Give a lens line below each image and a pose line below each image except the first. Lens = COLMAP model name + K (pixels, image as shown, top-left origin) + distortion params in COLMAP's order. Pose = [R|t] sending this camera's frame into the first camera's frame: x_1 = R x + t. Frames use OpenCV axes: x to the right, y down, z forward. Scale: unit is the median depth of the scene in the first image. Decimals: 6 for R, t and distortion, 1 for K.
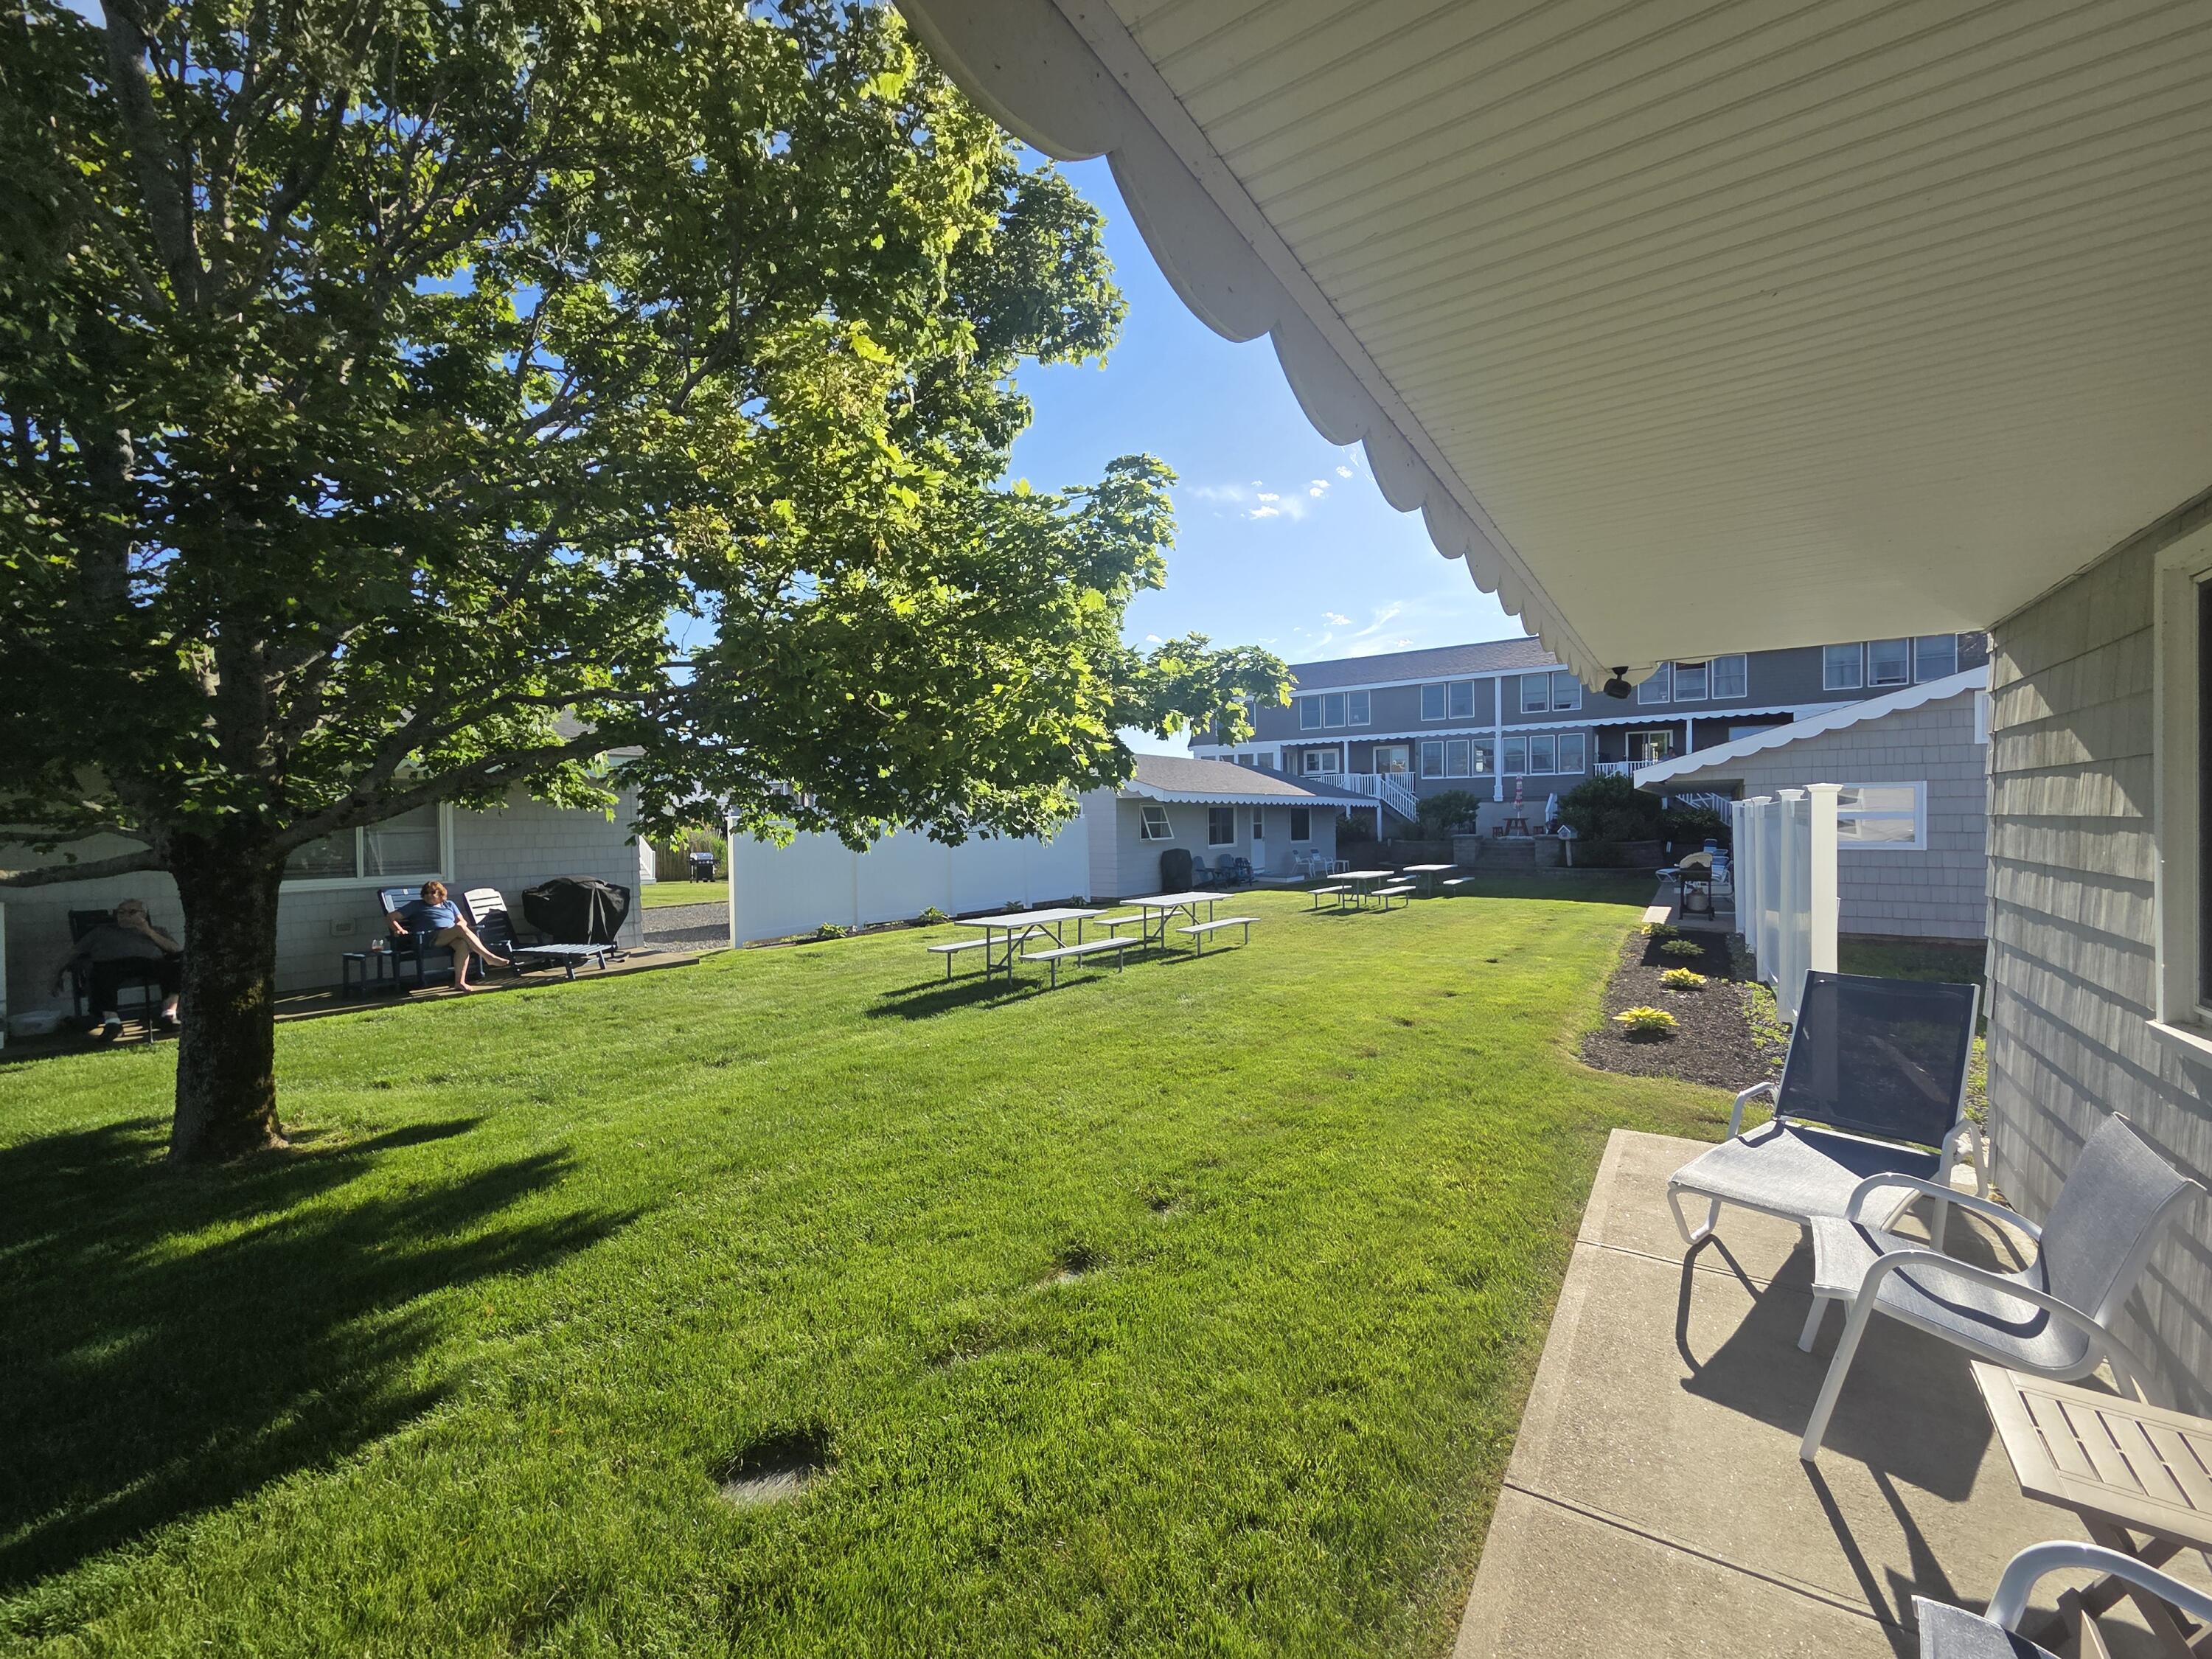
lens RADIAL K [[900.0, 0, 1107.9], [0, 900.0, 822.8], [0, 0, 1]] dist [0.001101, -0.000898]
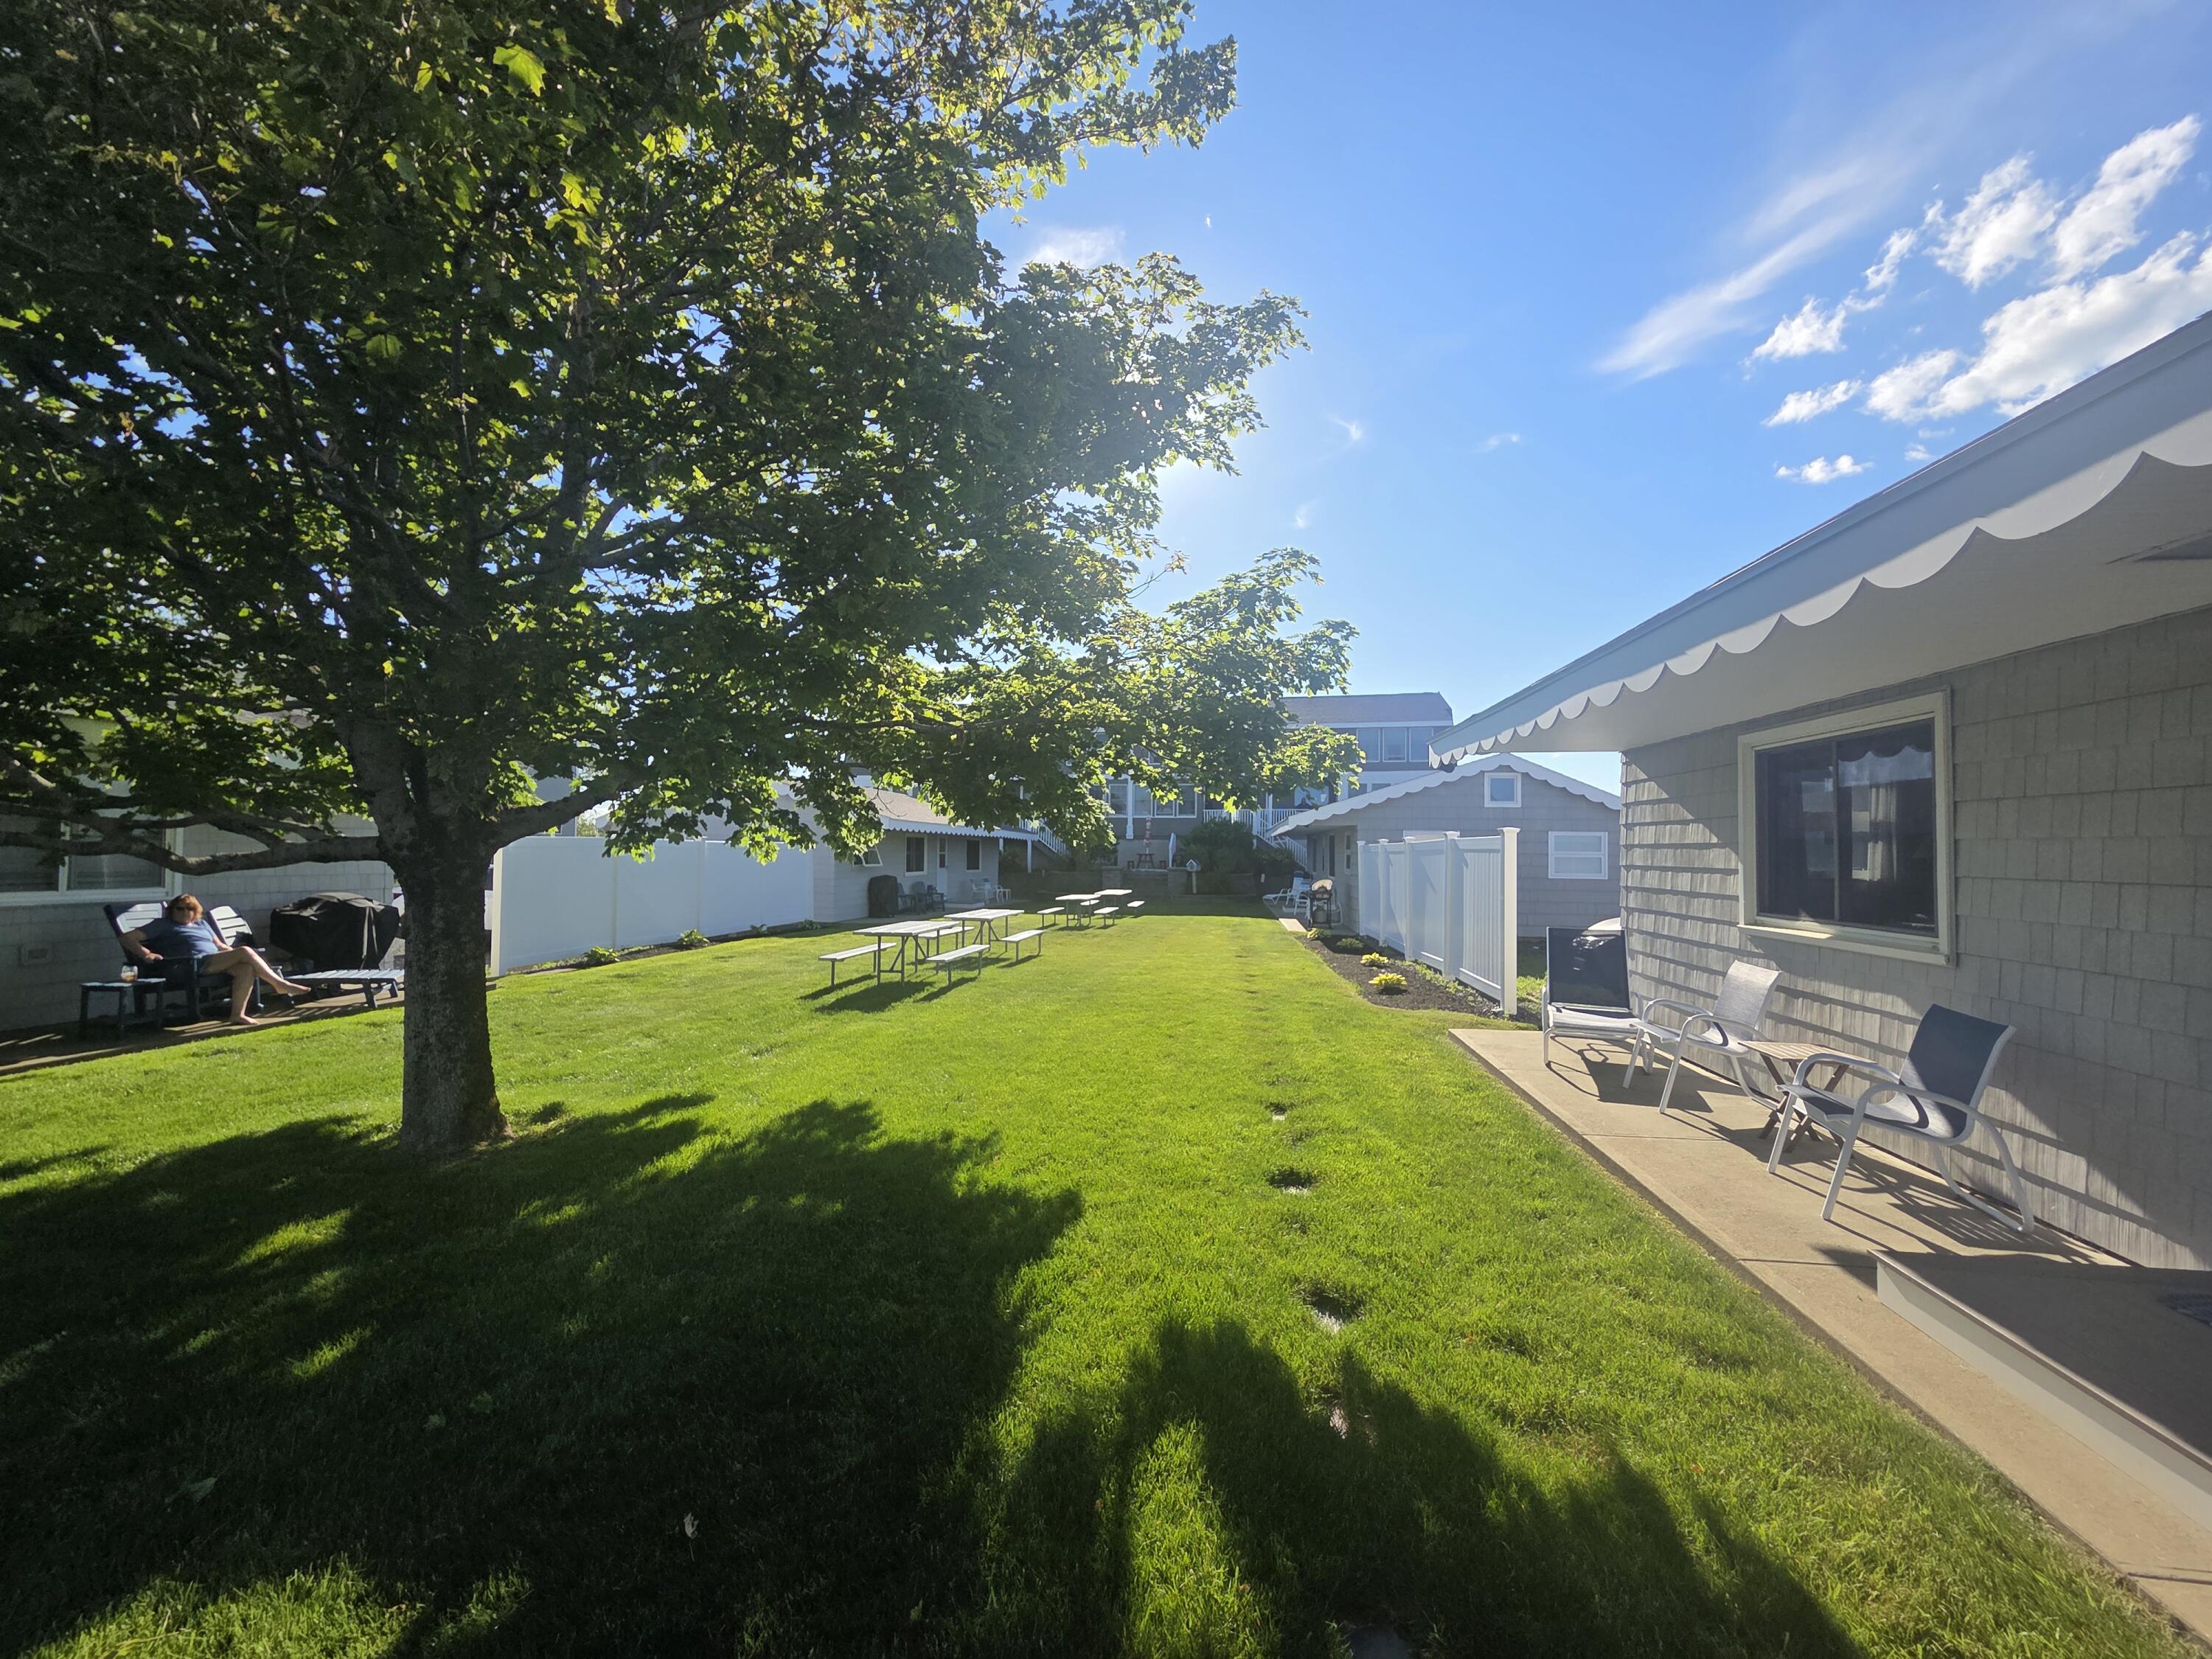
lens RADIAL K [[900.0, 0, 1107.9], [0, 900.0, 822.8], [0, 0, 1]] dist [0.001101, -0.000898]
pose [[0.895934, 0.035236, 0.442787, -0.596067], [-0.018061, 0.998914, -0.042948, 0.032171], [-0.443819, 0.030481, 0.895598, -0.178128]]
